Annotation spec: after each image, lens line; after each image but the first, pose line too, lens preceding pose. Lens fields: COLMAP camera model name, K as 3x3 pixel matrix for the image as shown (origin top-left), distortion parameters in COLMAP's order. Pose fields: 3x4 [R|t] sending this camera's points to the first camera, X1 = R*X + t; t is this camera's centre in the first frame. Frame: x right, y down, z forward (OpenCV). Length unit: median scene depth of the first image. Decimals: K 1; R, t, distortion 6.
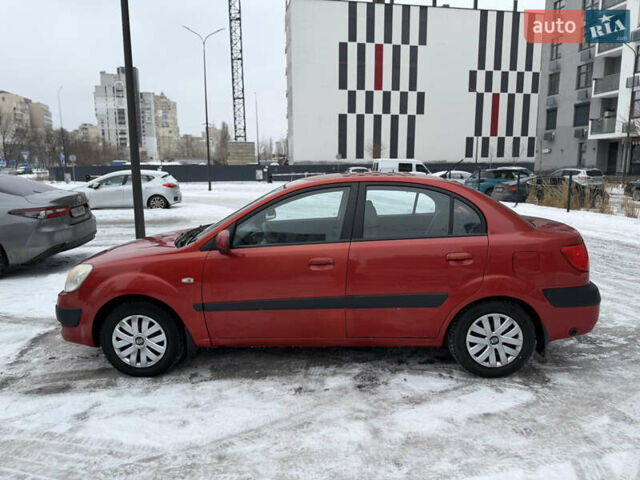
lens RADIAL K [[445.7, 0, 321.2], [0, 445.7, 242.2], [0, 0, 1]] dist [0.049740, -0.073575]
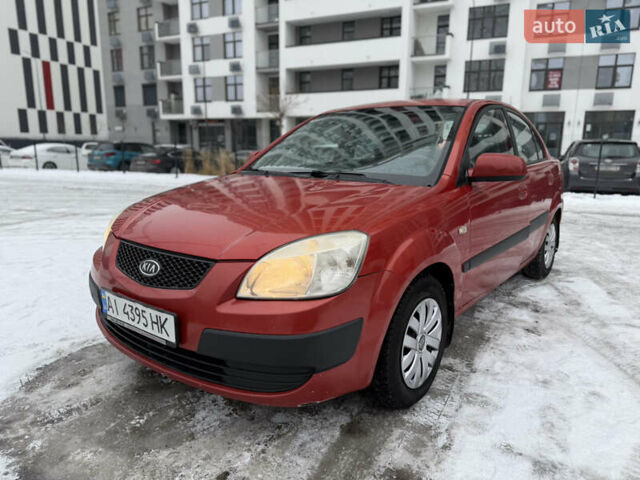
lens RADIAL K [[453.6, 0, 322.2], [0, 453.6, 239.4], [0, 0, 1]] dist [-0.000167, -0.005644]
pose [[0.587324, -0.144890, 0.796277, -0.827646], [0.119759, 0.988573, 0.091547, 0.010195], [-0.800442, 0.041594, 0.597965, 0.645373]]
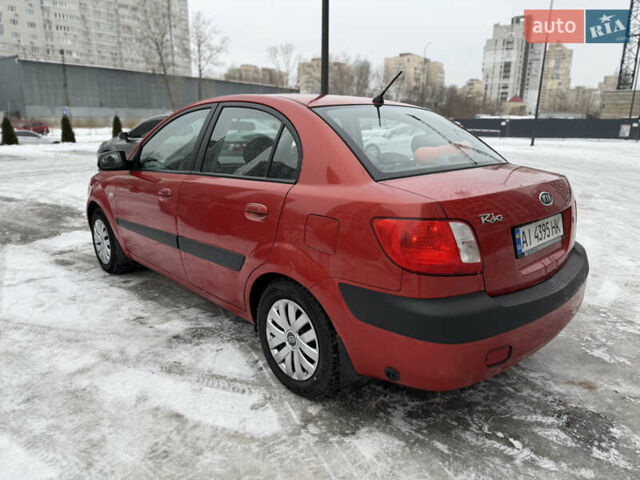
lens RADIAL K [[453.5, 0, 324.6], [0, 453.5, 241.7], [0, 0, 1]] dist [0.001028, -0.003972]
pose [[0.711910, 0.192104, -0.675485, 0.728788], [-0.130639, 0.981296, 0.141391, -0.024300], [0.690012, -0.012413, 0.723691, 0.465595]]
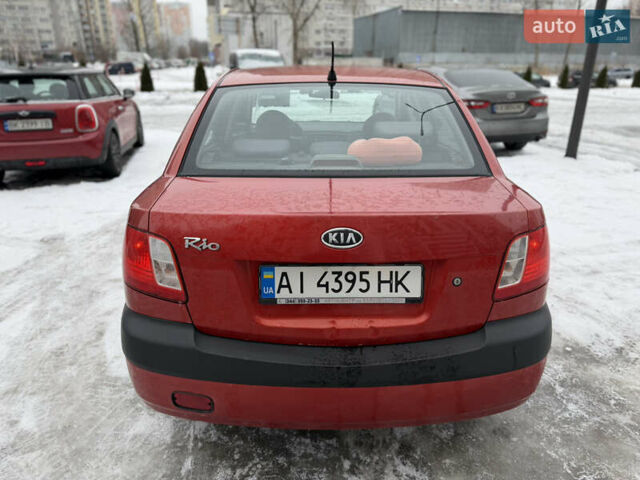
lens RADIAL K [[453.6, 0, 322.2], [0, 453.6, 239.4], [0, 0, 1]] dist [-0.000167, -0.005644]
pose [[0.049023, 0.367842, -0.928595, 0.889731], [-0.171818, 0.918959, 0.354955, -0.160822], [0.983908, 0.142149, 0.108252, 0.976532]]
